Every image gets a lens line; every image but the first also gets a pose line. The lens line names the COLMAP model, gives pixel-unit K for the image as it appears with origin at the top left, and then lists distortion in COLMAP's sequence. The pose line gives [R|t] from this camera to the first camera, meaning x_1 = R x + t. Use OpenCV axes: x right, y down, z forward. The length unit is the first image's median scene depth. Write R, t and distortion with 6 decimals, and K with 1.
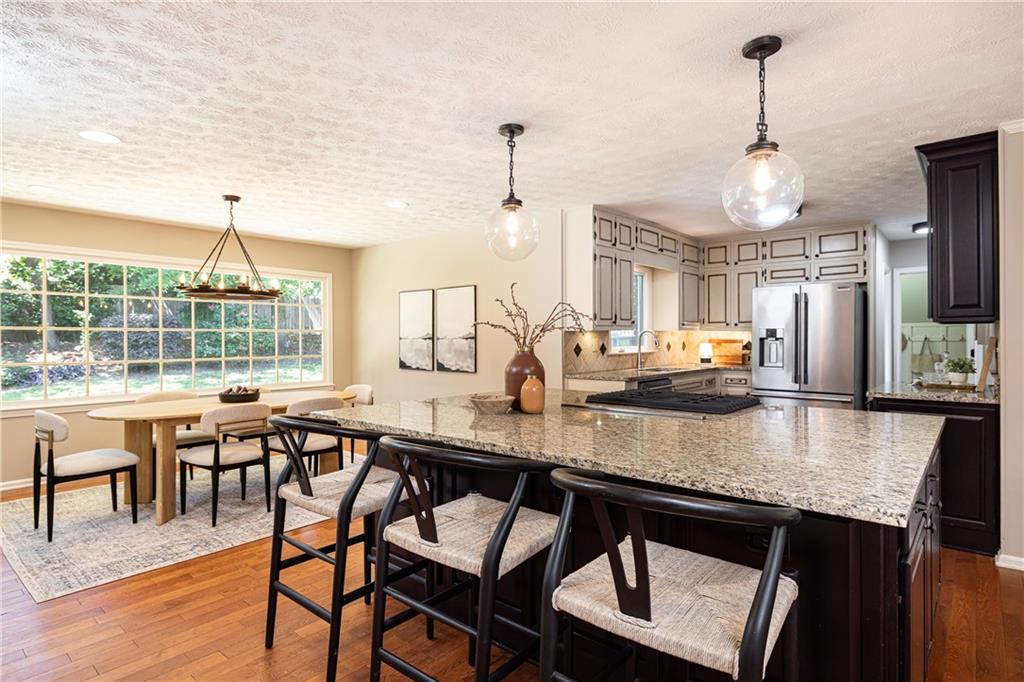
lens RADIAL K [[540.2, 0, 512.0], [0, 540.2, 341.0], [0, 0, 1]] dist [0.002655, 0.000935]
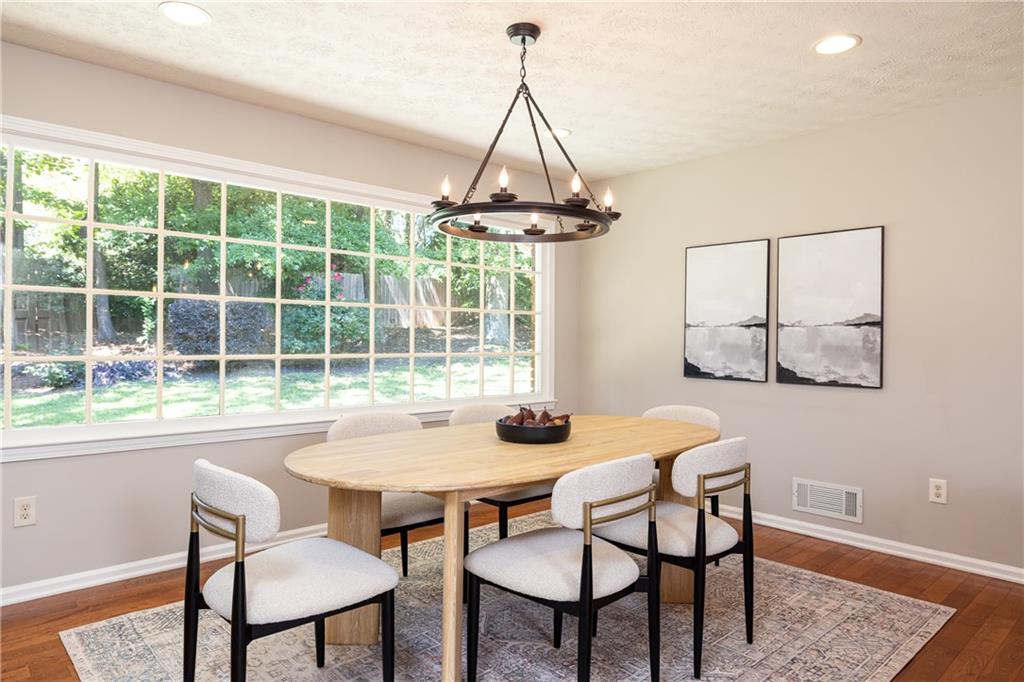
lens RADIAL K [[638.8, 0, 512.0], [0, 638.8, 341.0], [0, 0, 1]] dist [-0.003576, -0.000931]
pose [[0.992994, 0.013565, -0.117383, -0.333162], [-0.013641, 0.999907, 0.000155, 0.015442], [0.117374, 0.001447, 0.993087, 0.303776]]
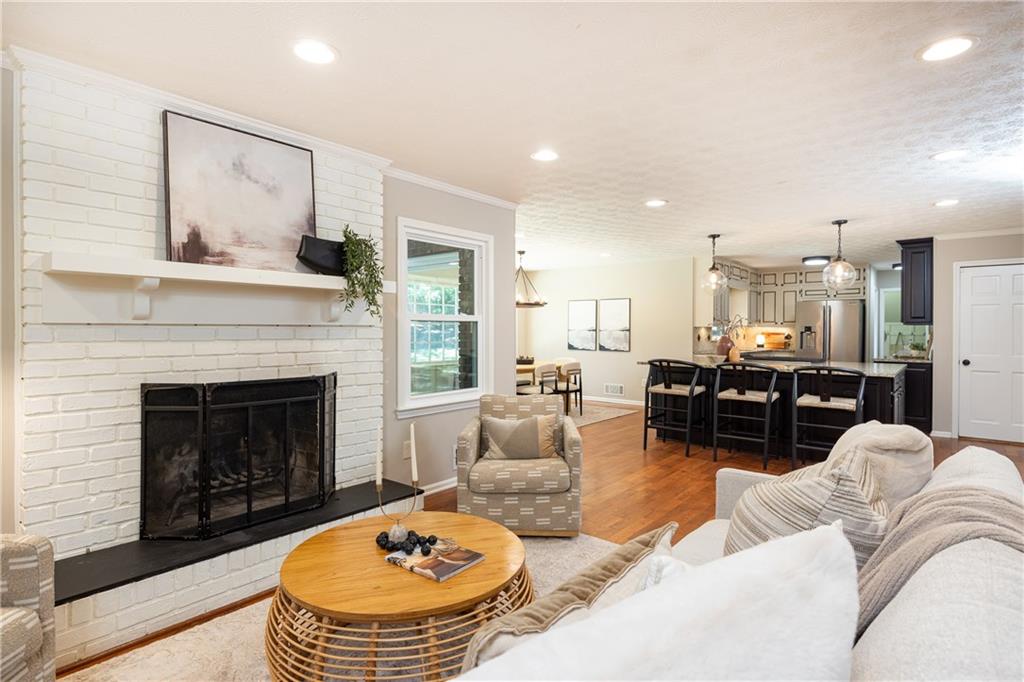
lens RADIAL K [[514.9, 0, 513.4], [0, 514.9, 336.5], [0, 0, 1]] dist [0.001580, 0.000192]
pose [[0.999931, 0.007496, 0.009097, -0.406366], [-0.007535, 0.999962, 0.004324, 0.008447], [-0.009064, -0.004392, 0.999949, -0.533693]]
